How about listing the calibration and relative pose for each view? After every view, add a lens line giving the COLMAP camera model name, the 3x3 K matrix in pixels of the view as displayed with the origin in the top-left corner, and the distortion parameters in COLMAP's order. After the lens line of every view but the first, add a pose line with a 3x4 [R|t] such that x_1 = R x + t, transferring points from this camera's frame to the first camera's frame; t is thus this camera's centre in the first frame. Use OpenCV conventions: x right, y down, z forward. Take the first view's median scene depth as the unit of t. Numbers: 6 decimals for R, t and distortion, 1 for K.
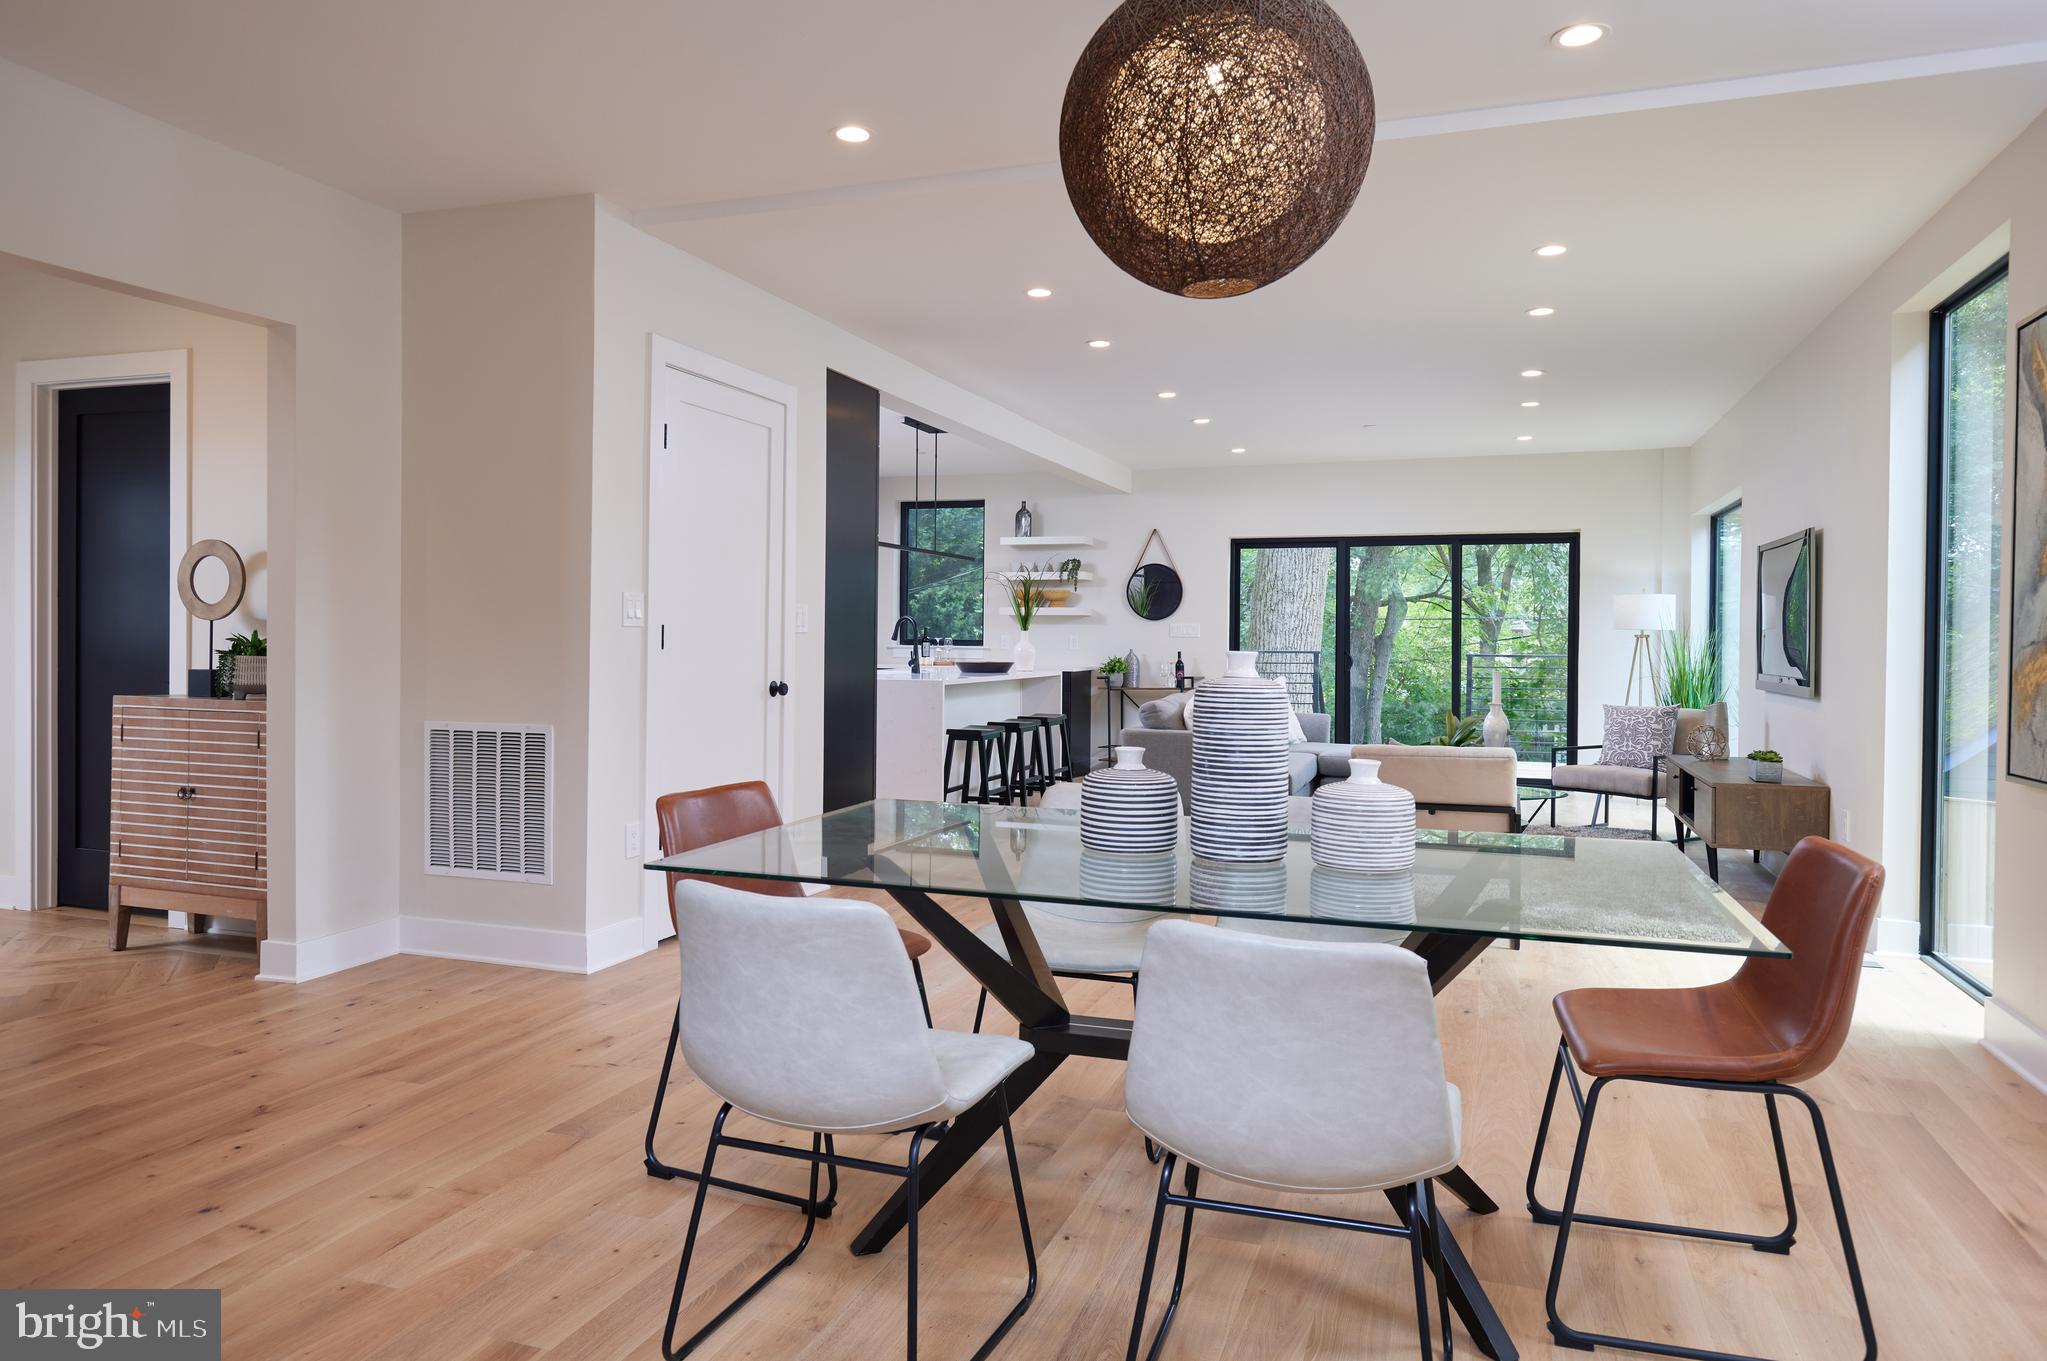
lens RADIAL K [[1353.7, 0, 1000.0], [0, 1353.7, 663.9], [0, 0, 1]] dist [0.006911, 0.002554]
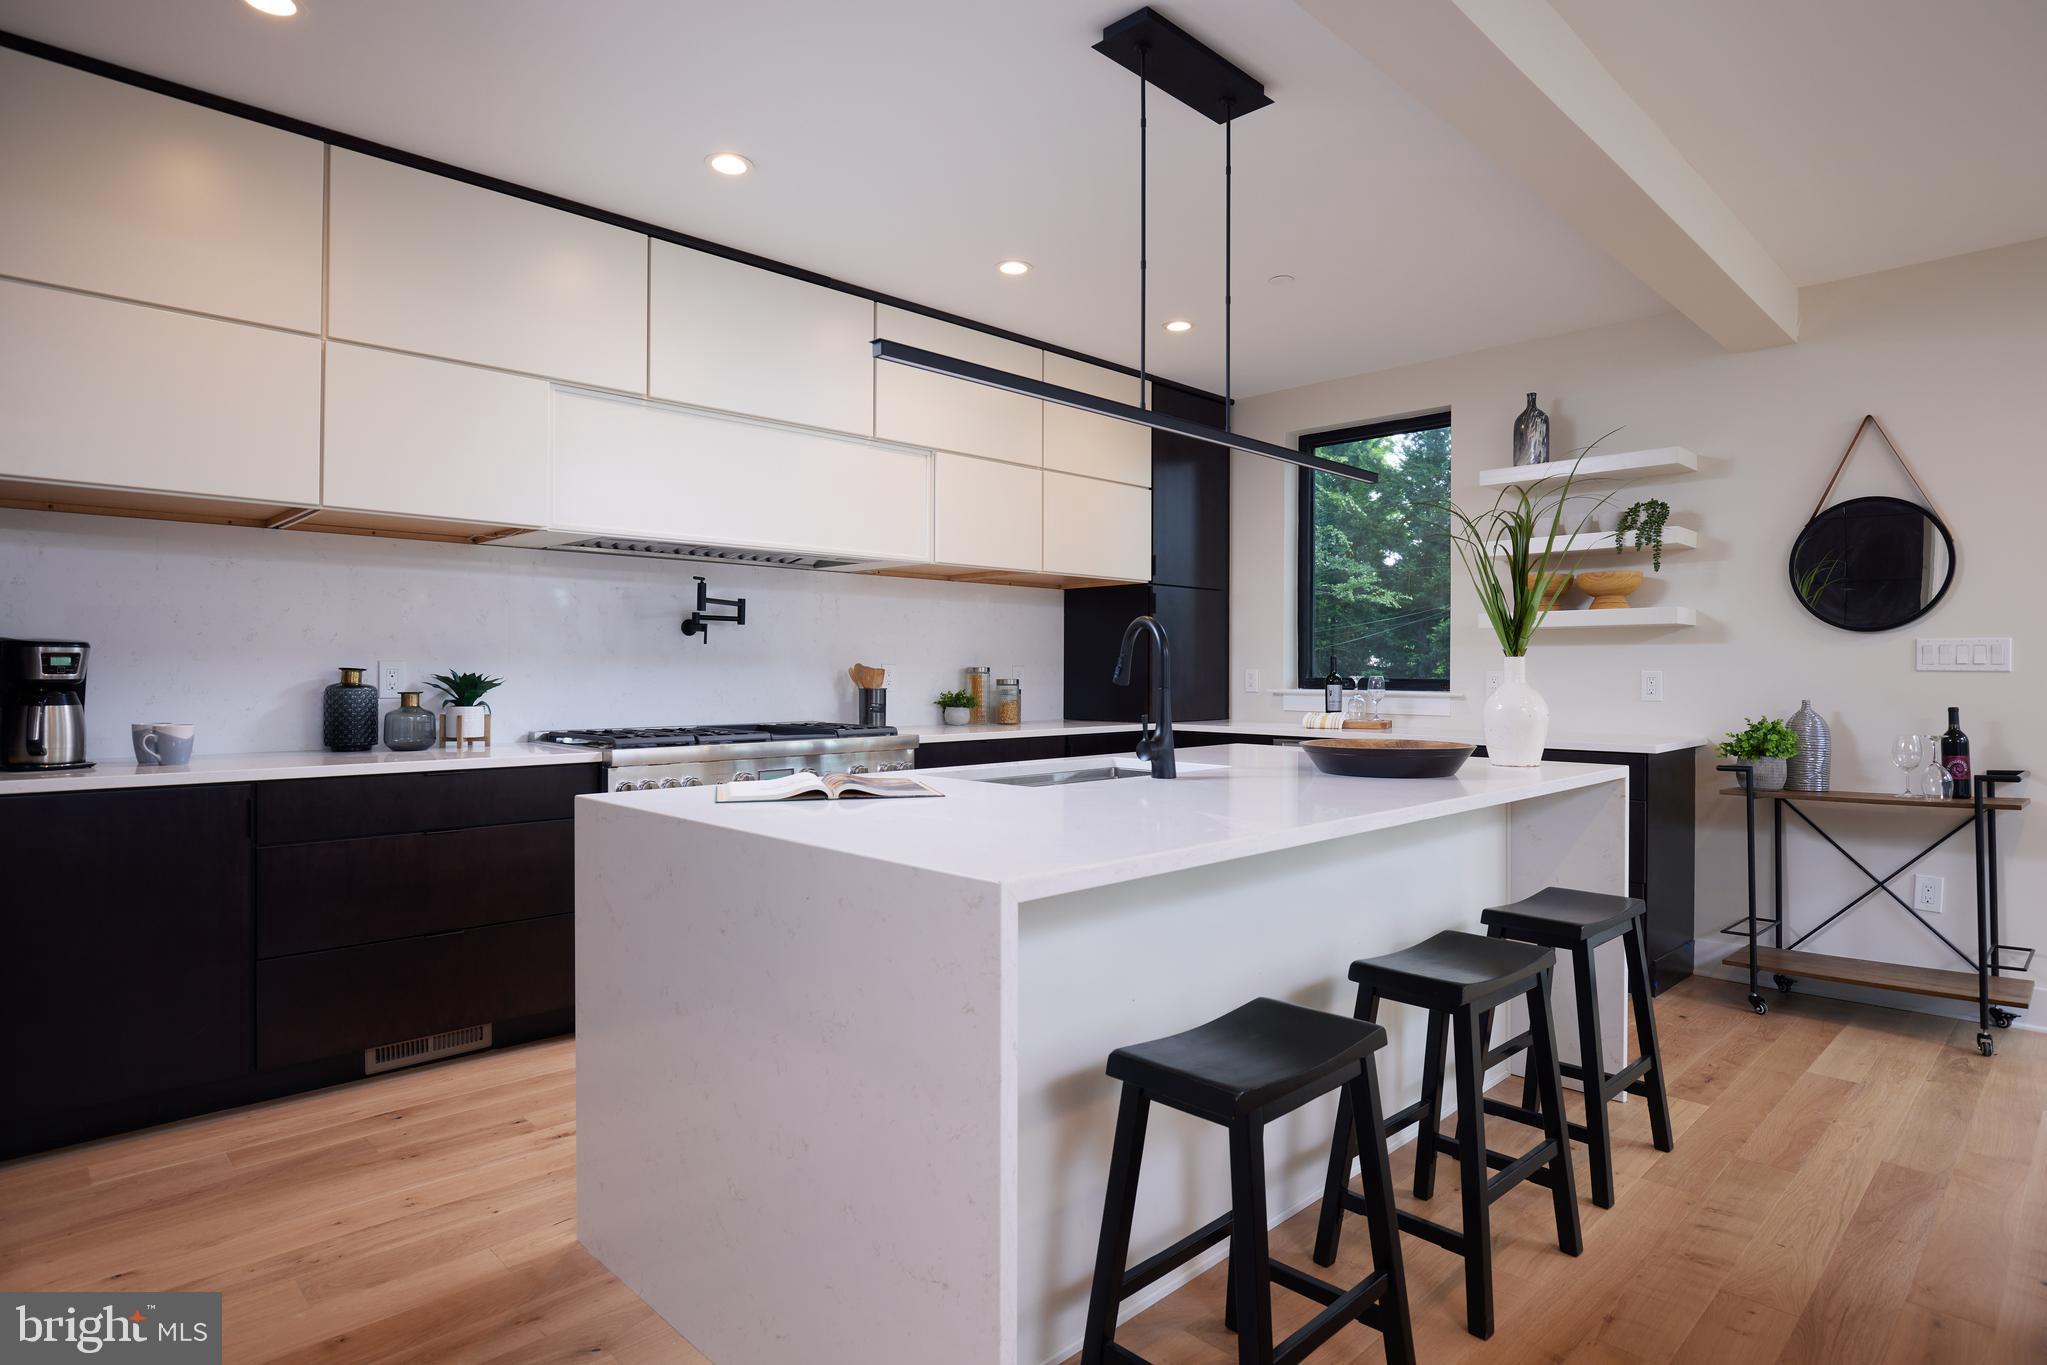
lens RADIAL K [[1096.2, 0, 1027.2], [0, 1096.2, 675.0], [0, 0, 1]] dist [-0.016138, 0.000777]
pose [[0.901451, -0.004947, -0.432854, 0.027874], [-0.003084, 0.999836, -0.017849, -0.013871], [0.432871, 0.017424, 0.901287, 0.681387]]
